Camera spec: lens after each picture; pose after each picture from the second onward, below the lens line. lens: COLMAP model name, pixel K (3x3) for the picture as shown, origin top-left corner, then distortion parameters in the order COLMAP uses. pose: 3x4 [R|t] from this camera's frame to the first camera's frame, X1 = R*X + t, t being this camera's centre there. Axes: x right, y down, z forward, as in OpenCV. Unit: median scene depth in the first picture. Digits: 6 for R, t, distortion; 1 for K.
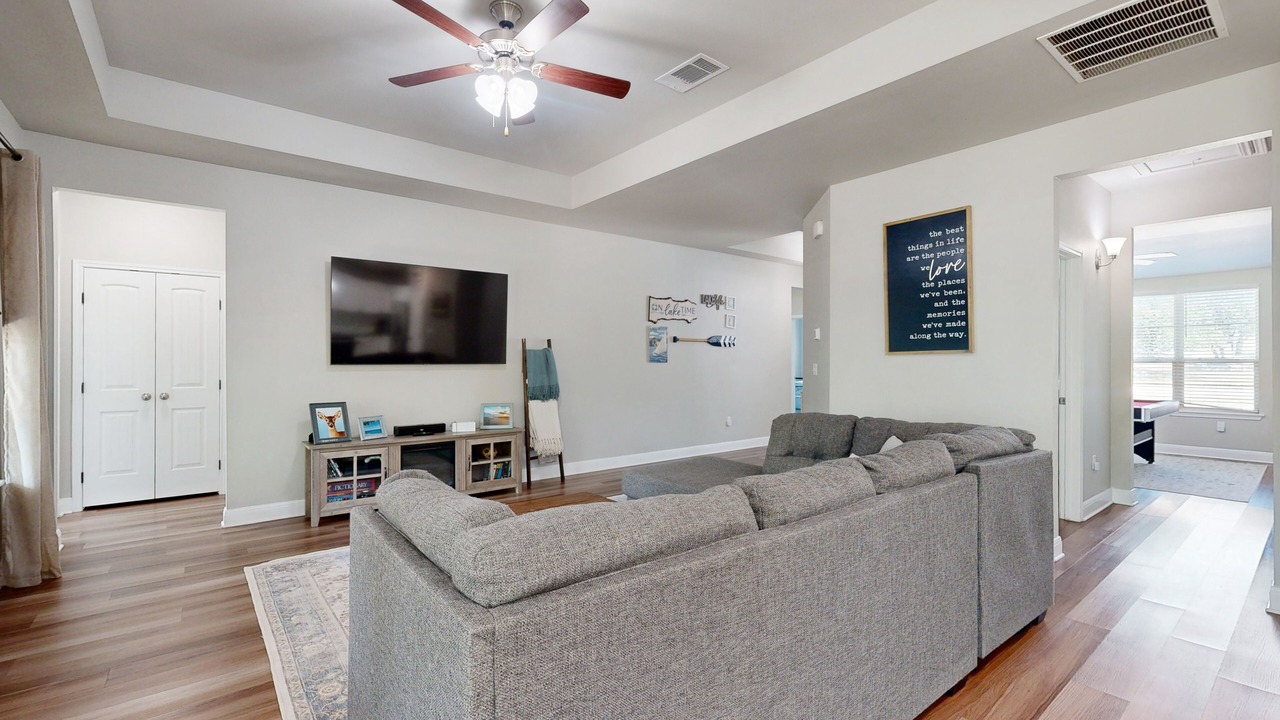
lens RADIAL K [[557.5, 0, 637.6], [0, 557.5, 361.6], [0, 0, 1]] dist [-0.001001, -0.000099]
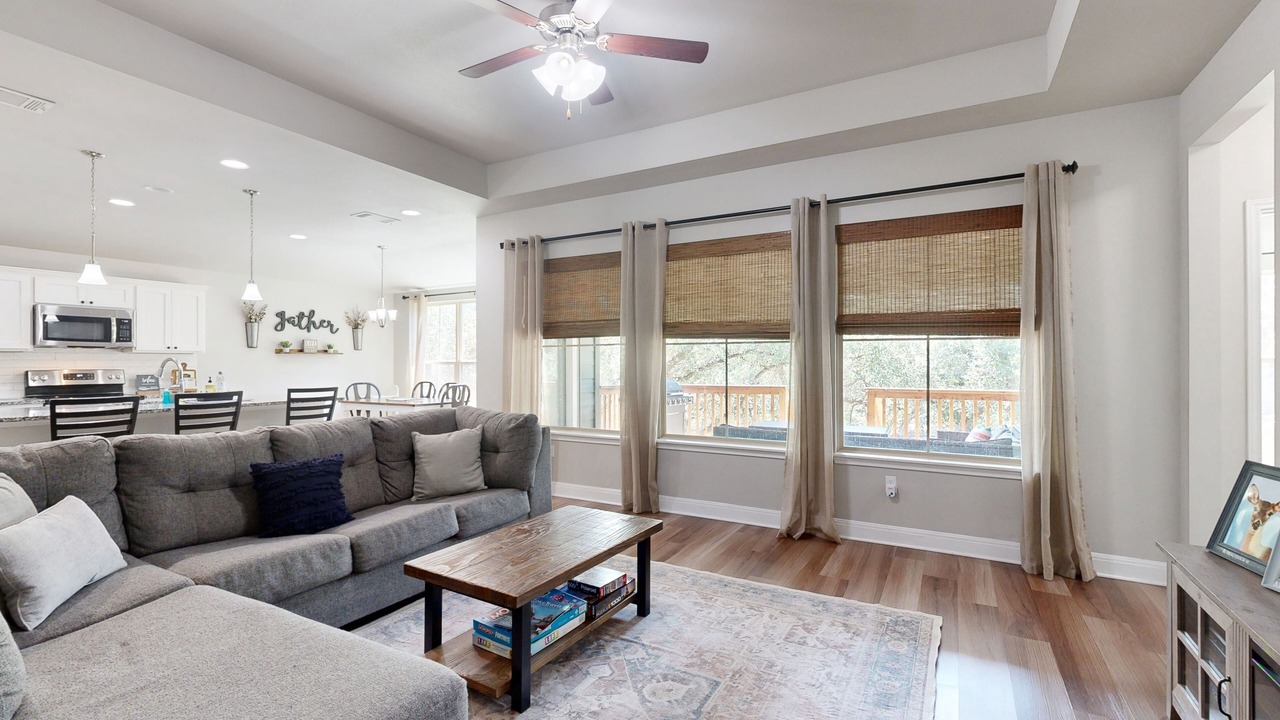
lens RADIAL K [[557.5, 0, 637.6], [0, 557.5, 361.6], [0, 0, 1]] dist [-0.001001, -0.000099]
pose [[-0.930396, -0.003726, -0.366536, -0.004958], [-0.003733, 0.999993, -0.000691, -0.004559], [0.366536, 0.000726, -0.930403, 1.316149]]
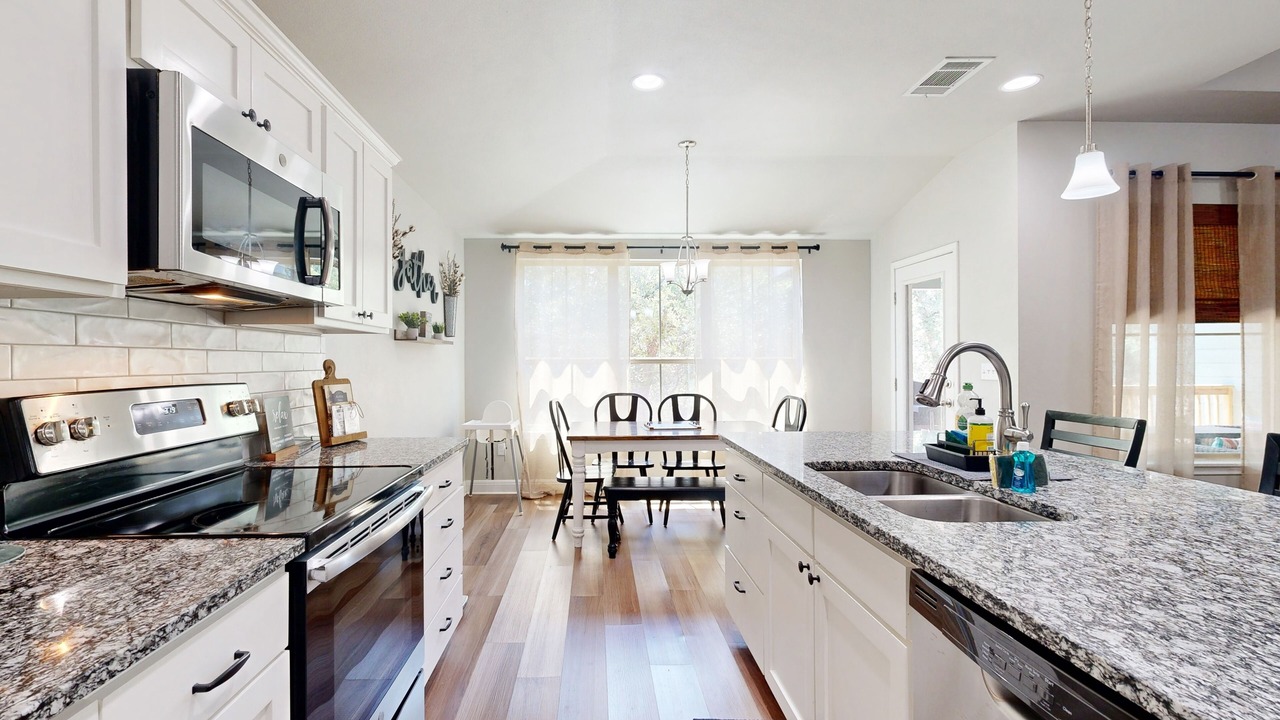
lens RADIAL K [[573.4, 0, 617.0], [0, 573.4, 361.6], [0, 0, 1]] dist [0.000298, 0.000131]
pose [[-0.596733, -0.002556, -0.802435, 0.948348], [-0.000395, 0.999996, -0.002892, 0.006053], [0.802439, -0.001409, -0.596732, -0.119623]]
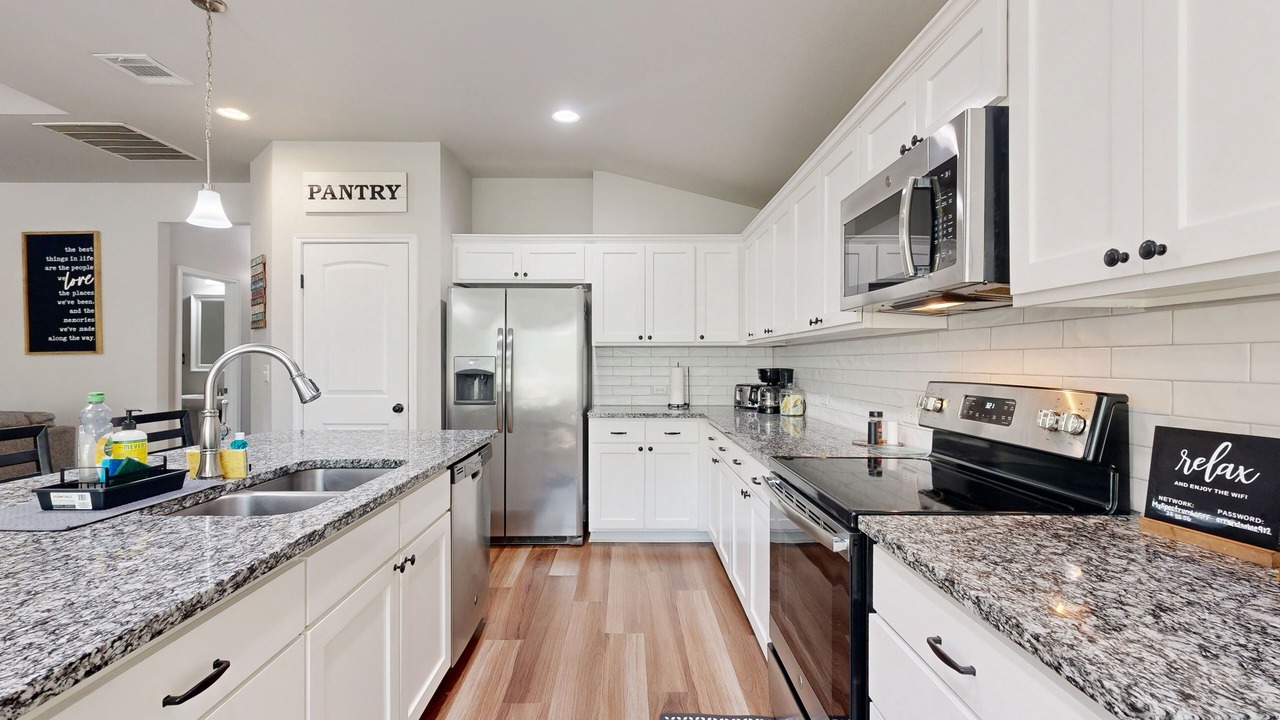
lens RADIAL K [[557.5, 0, 637.6], [0, 557.5, 361.6], [0, 0, 1]] dist [-0.001001, -0.000099]
pose [[0.613503, -0.004026, 0.789682, 0.345070], [0.003473, 0.999991, 0.002401, 0.002546], [-0.789685, 0.001270, 0.613511, -0.626407]]
